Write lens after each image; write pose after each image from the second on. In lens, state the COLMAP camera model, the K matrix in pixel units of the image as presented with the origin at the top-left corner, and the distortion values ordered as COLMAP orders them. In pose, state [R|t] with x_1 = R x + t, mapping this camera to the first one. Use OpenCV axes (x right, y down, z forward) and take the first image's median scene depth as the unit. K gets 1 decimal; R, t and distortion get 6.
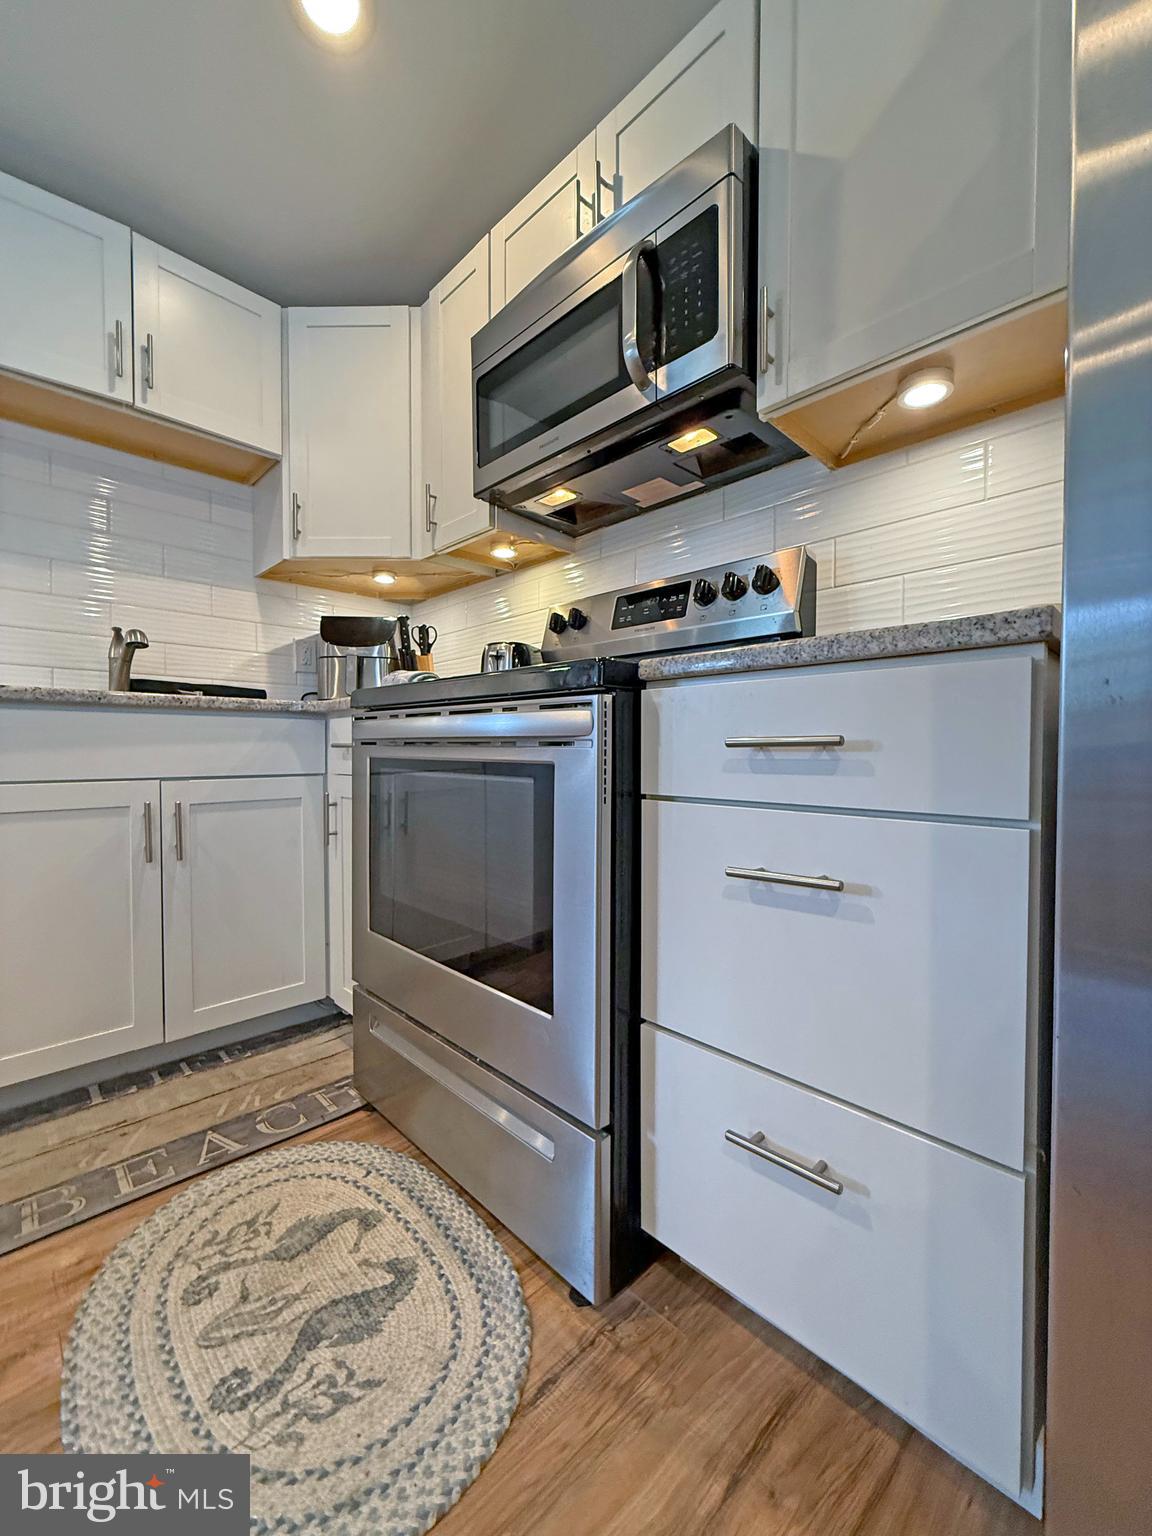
lens RADIAL K [[610.6, 0, 569.4], [0, 610.6, 760.3], [0, 0, 1]] dist [-0.002015, -0.000163]
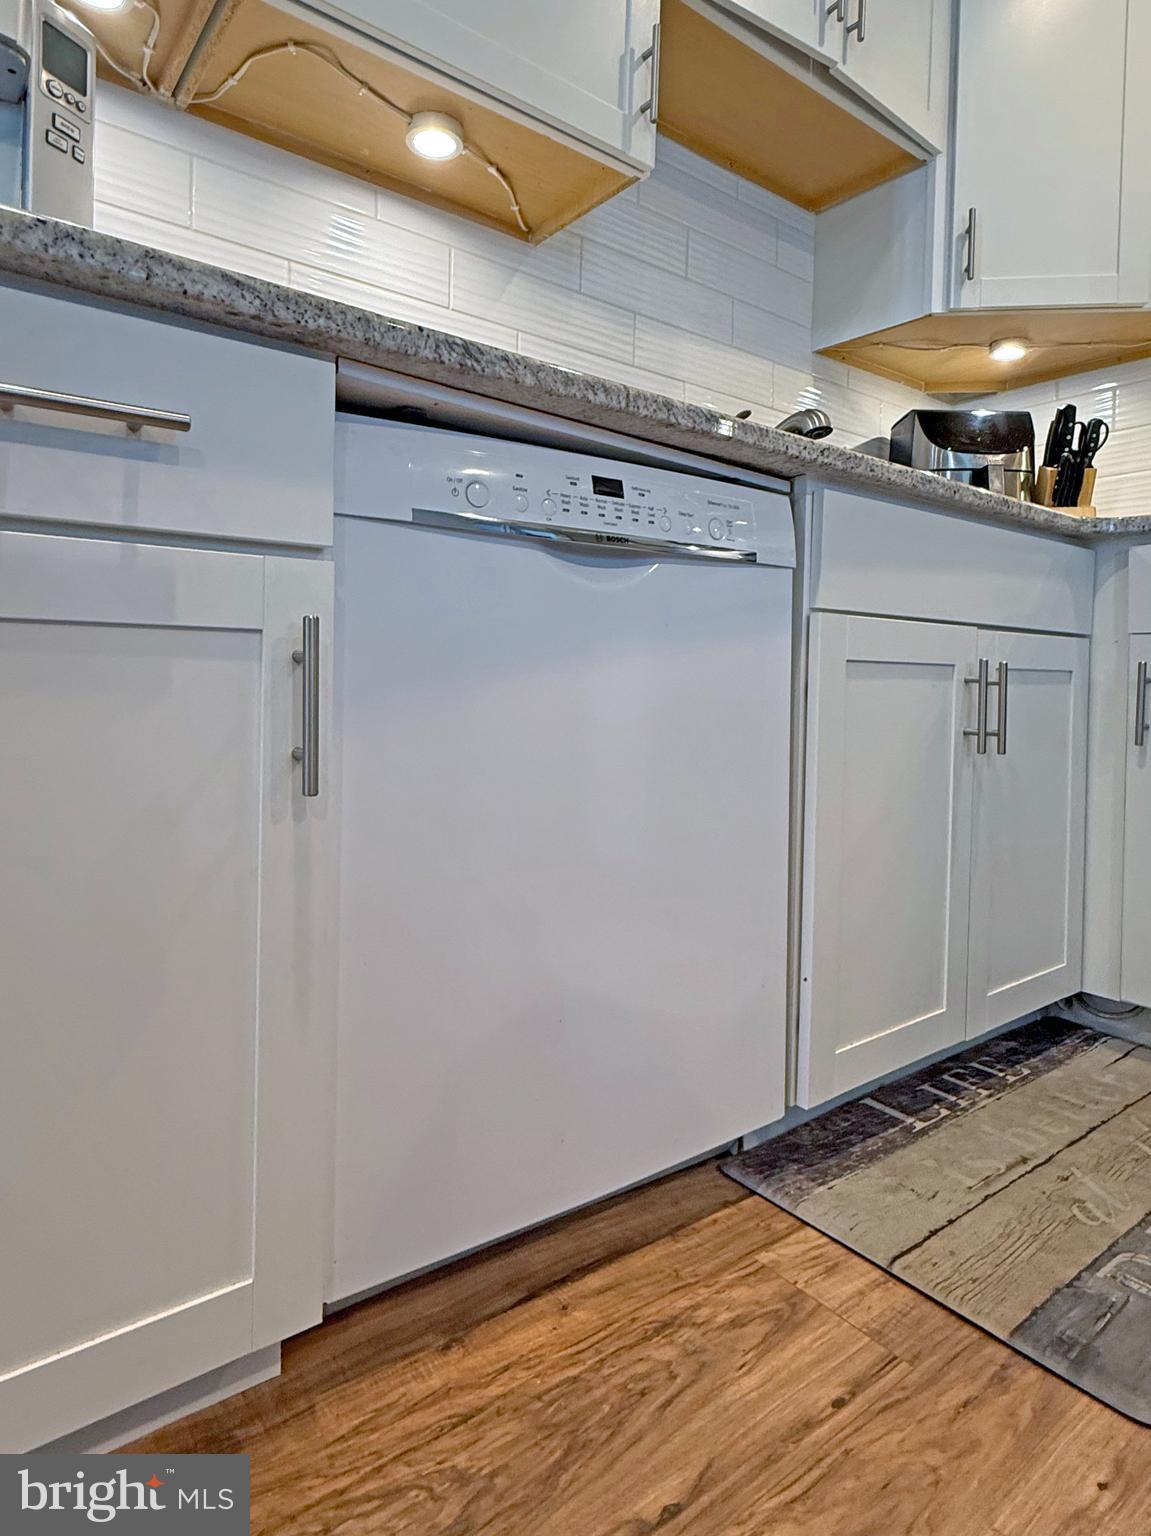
lens RADIAL K [[888.3, 0, 572.9], [0, 888.3, 684.3], [0, 0, 1]] dist [0.006208, 0.000883]
pose [[0.994301, 0.024288, -0.103810, -1.013023], [-0.025404, 0.999633, -0.009440, 0.114323], [0.103542, 0.012024, 0.994552, 0.031484]]
